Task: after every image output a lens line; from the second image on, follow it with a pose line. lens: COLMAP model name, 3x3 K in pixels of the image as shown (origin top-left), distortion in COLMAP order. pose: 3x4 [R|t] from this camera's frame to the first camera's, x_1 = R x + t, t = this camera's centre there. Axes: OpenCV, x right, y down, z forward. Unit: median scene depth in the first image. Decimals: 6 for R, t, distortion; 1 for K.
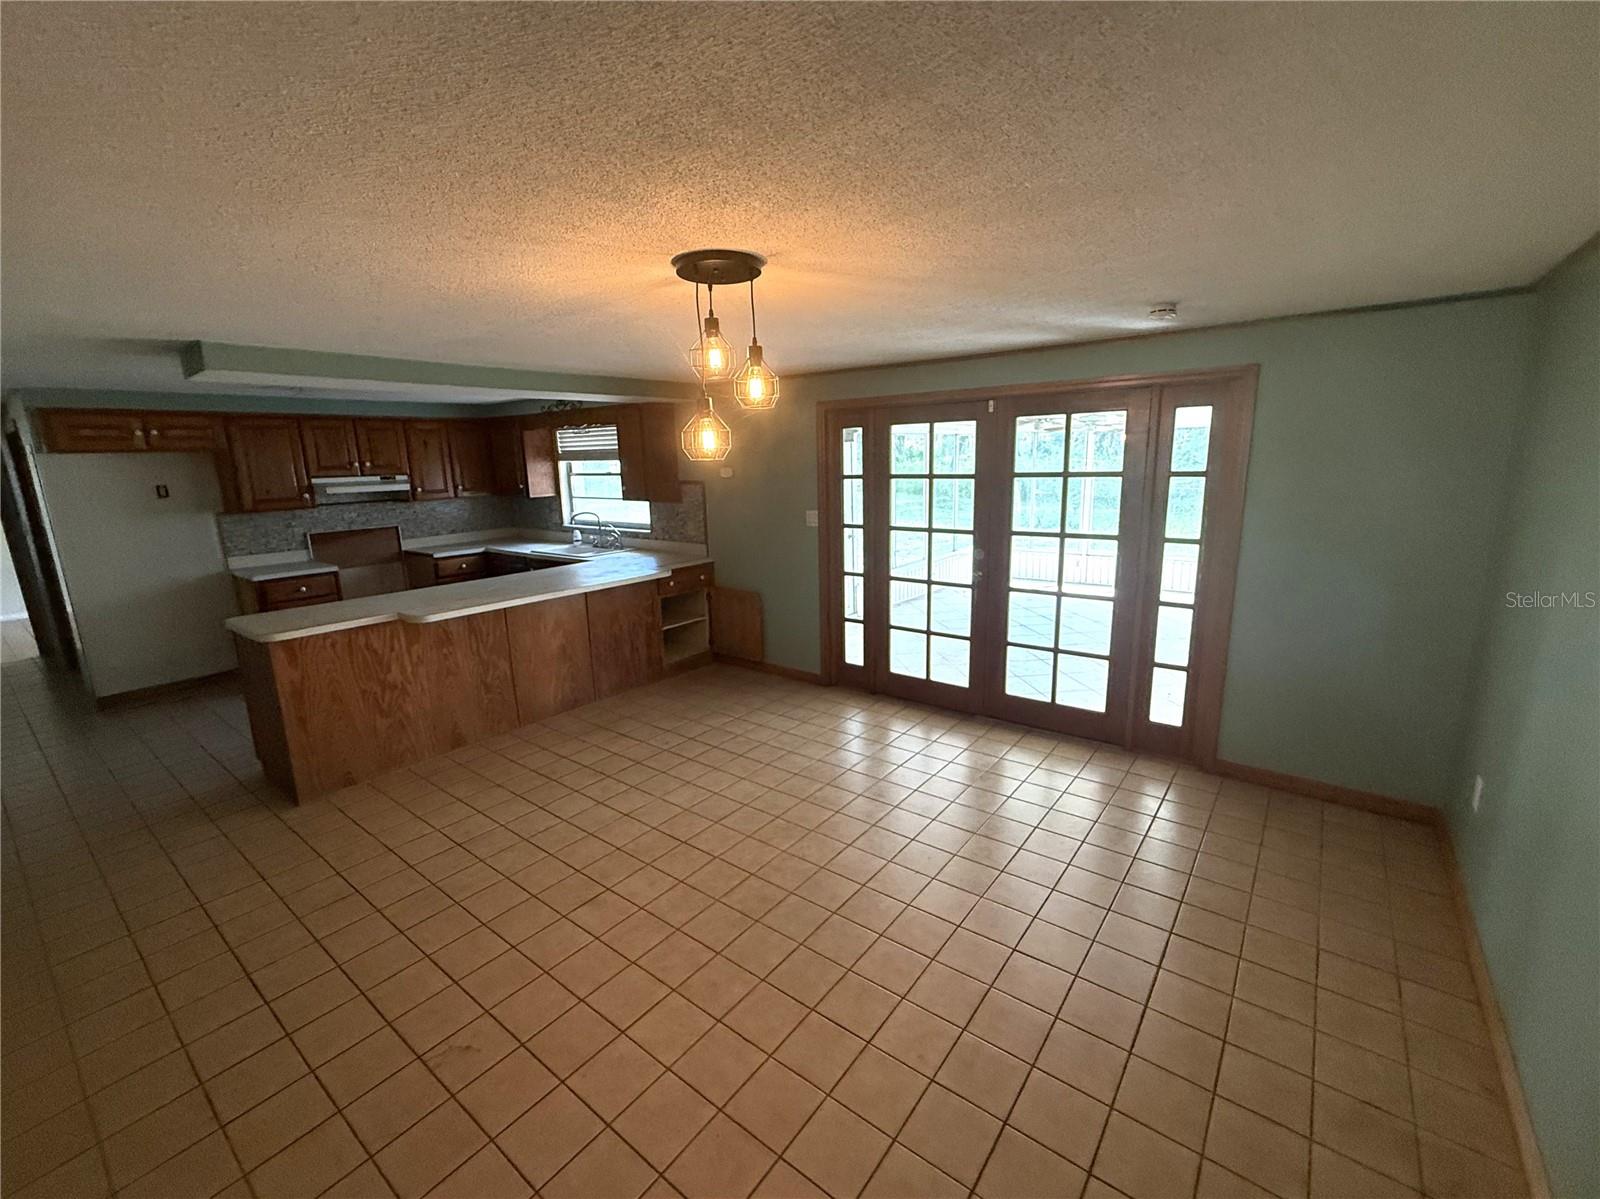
lens RADIAL K [[671.1, 0, 796.1], [0, 671.1, 600.1], [0, 0, 1]] dist [0.000846, -0.000212]
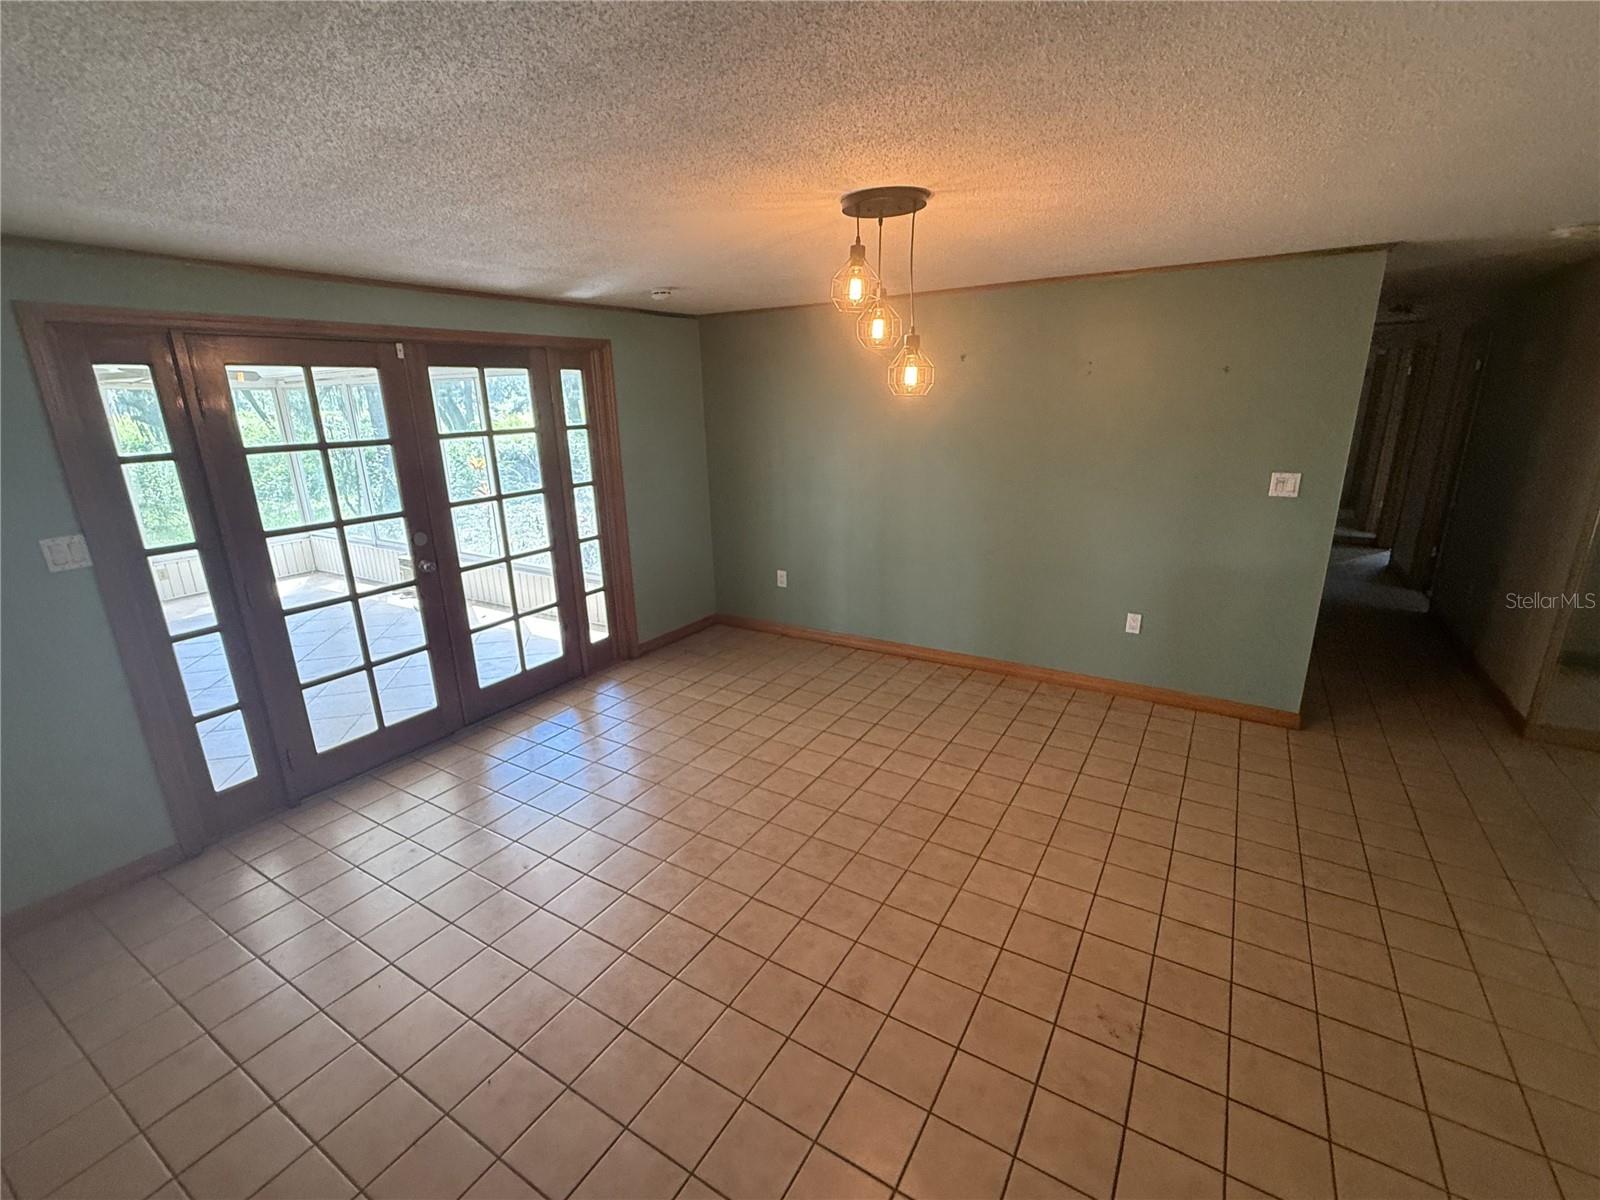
lens RADIAL K [[706.8, 0, 797.0], [0, 706.8, 593.9], [0, 0, 1]] dist [-0.004801, -0.000171]
pose [[-0.105478, -0.235700, 0.966085, -0.500780], [0.238658, 0.937111, 0.254688, -0.094786], [-0.965358, 0.257427, -0.042593, 0.518850]]
